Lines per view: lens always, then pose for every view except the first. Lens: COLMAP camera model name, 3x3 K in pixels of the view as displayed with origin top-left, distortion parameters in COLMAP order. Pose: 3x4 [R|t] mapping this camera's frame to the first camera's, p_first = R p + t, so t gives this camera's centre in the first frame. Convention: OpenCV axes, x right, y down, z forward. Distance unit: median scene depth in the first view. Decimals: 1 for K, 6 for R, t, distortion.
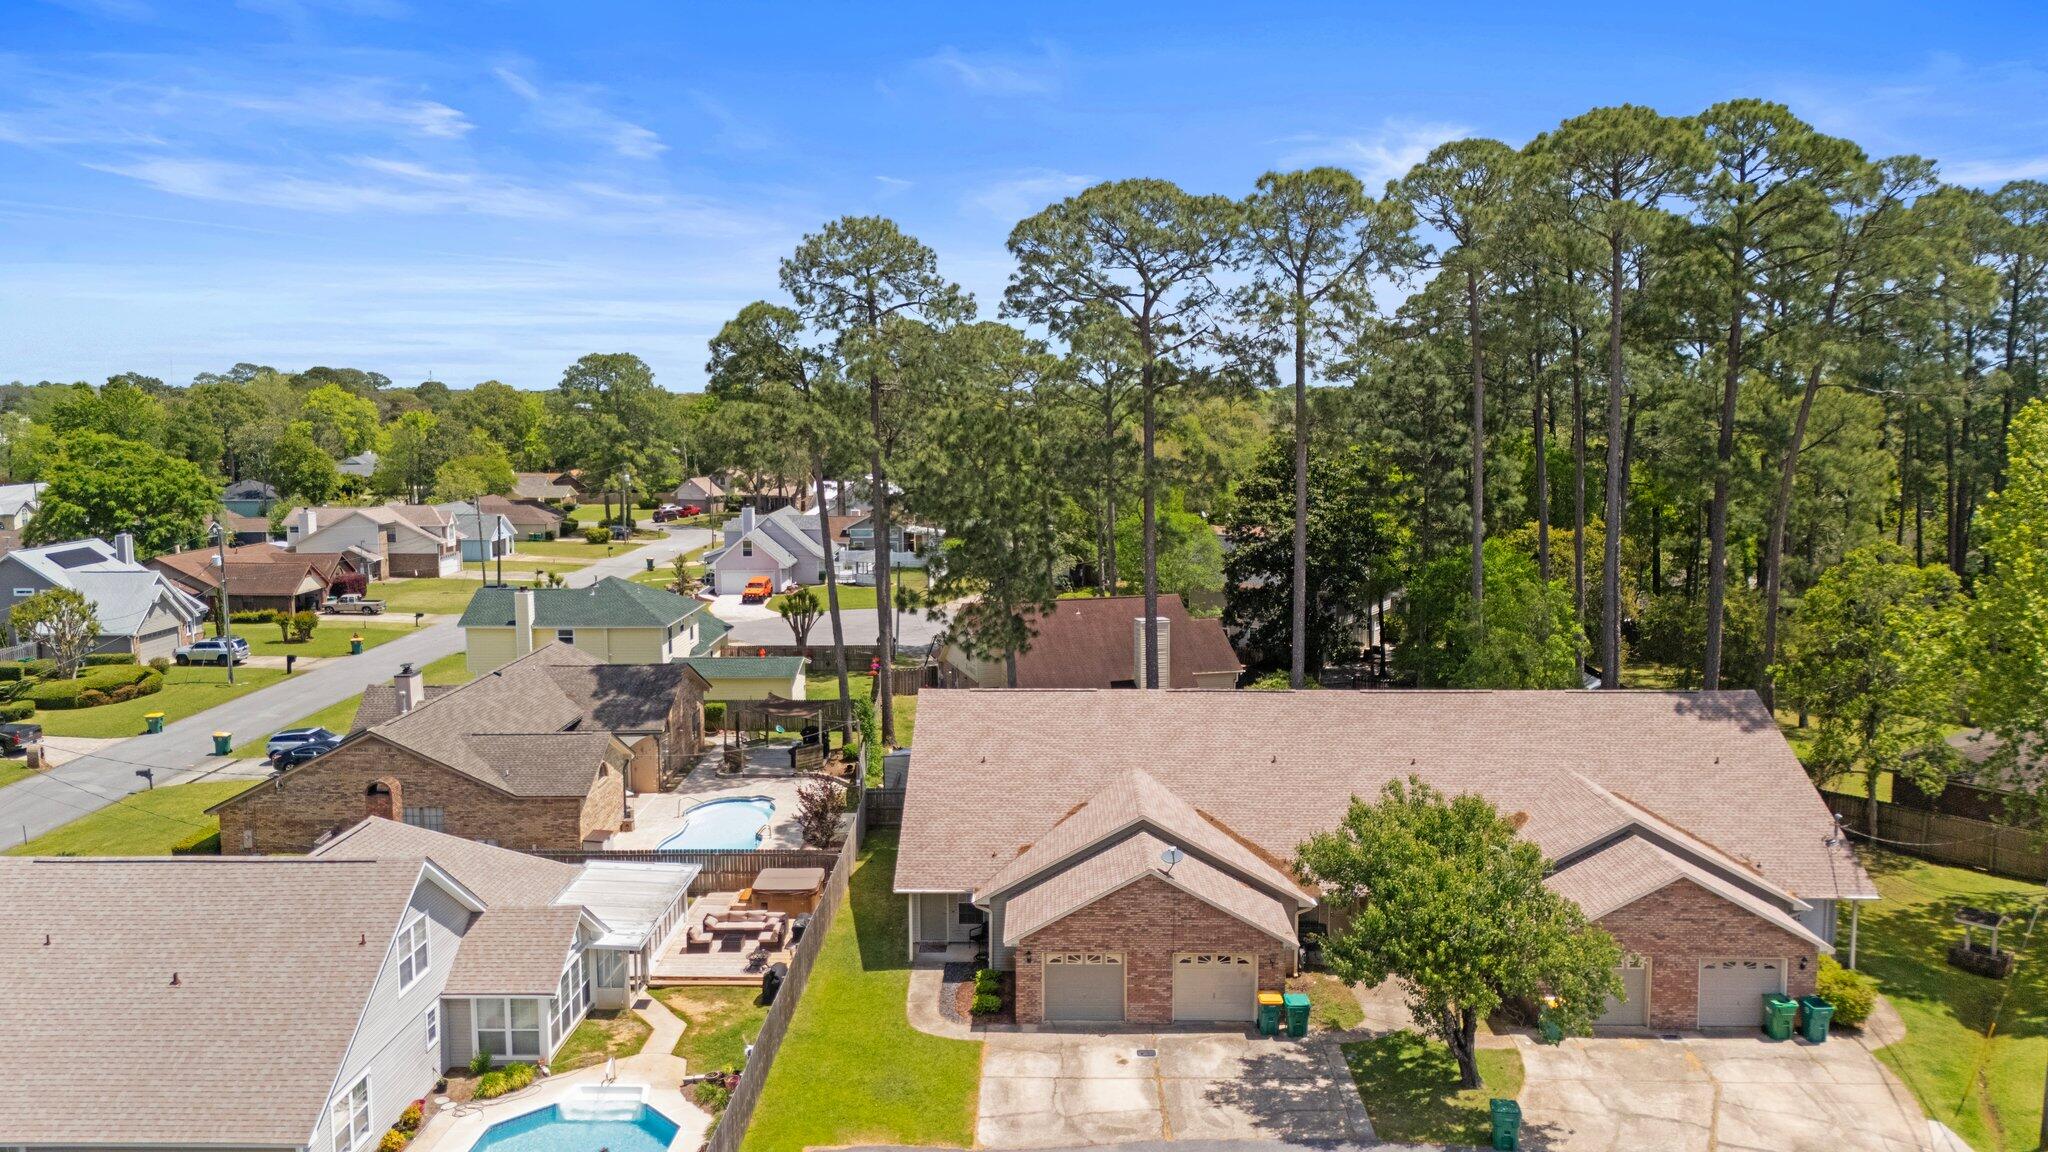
lens RADIAL K [[1485.8, 0, 1024.0], [0, 1485.8, 576.0], [0, 0, 1]] dist [0.067128, -0.054548]
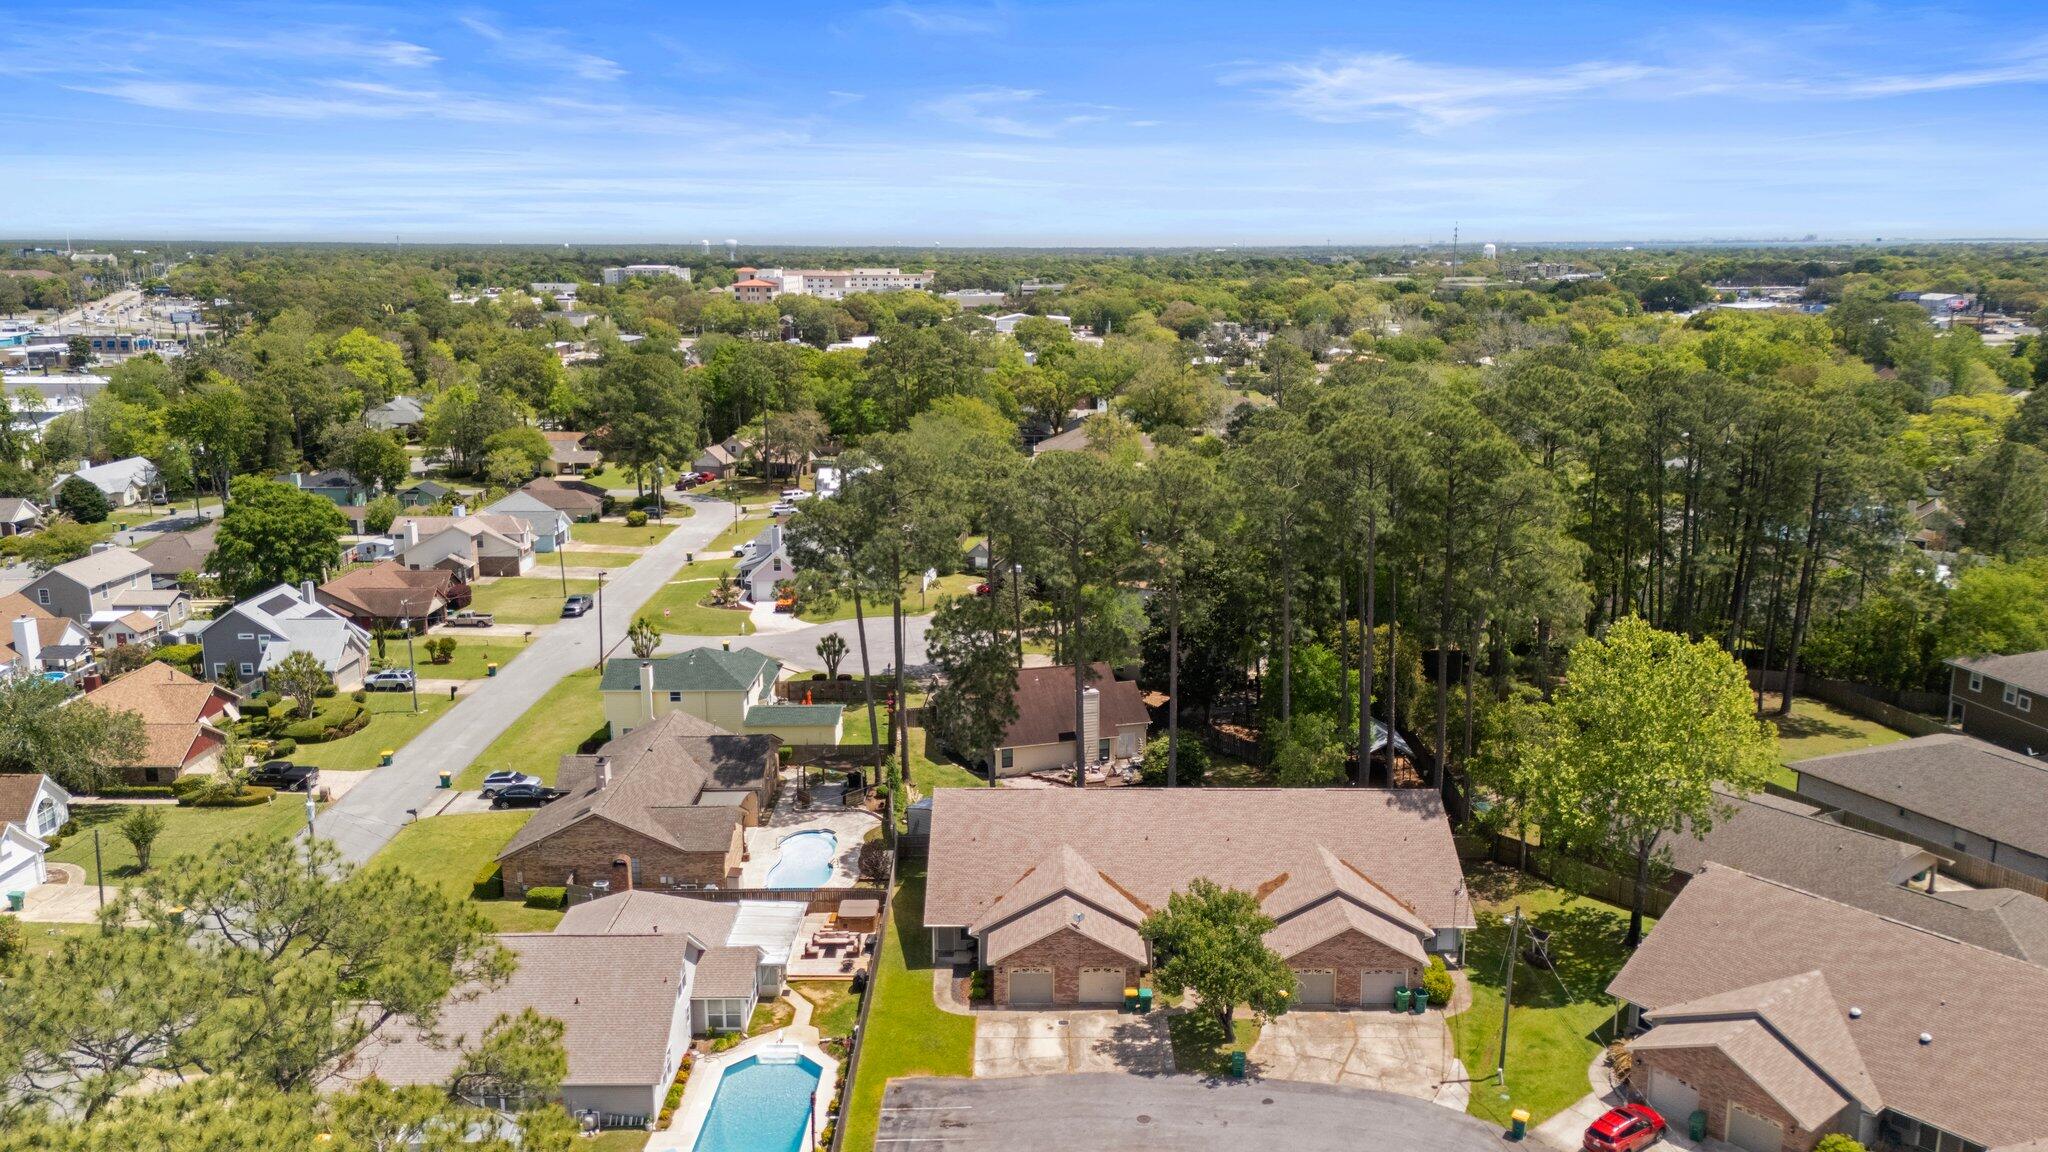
lens RADIAL K [[1471.1, 0, 1020.1], [0, 1471.1, 567.9], [0, 0, 1]] dist [0.091393, -0.112278]
pose [[0.999899, -0.003353, 0.013806, 0.003242], [0.002175, 0.996419, 0.084519, -0.363497], [-0.014040, -0.084481, 0.996326, -0.717747]]
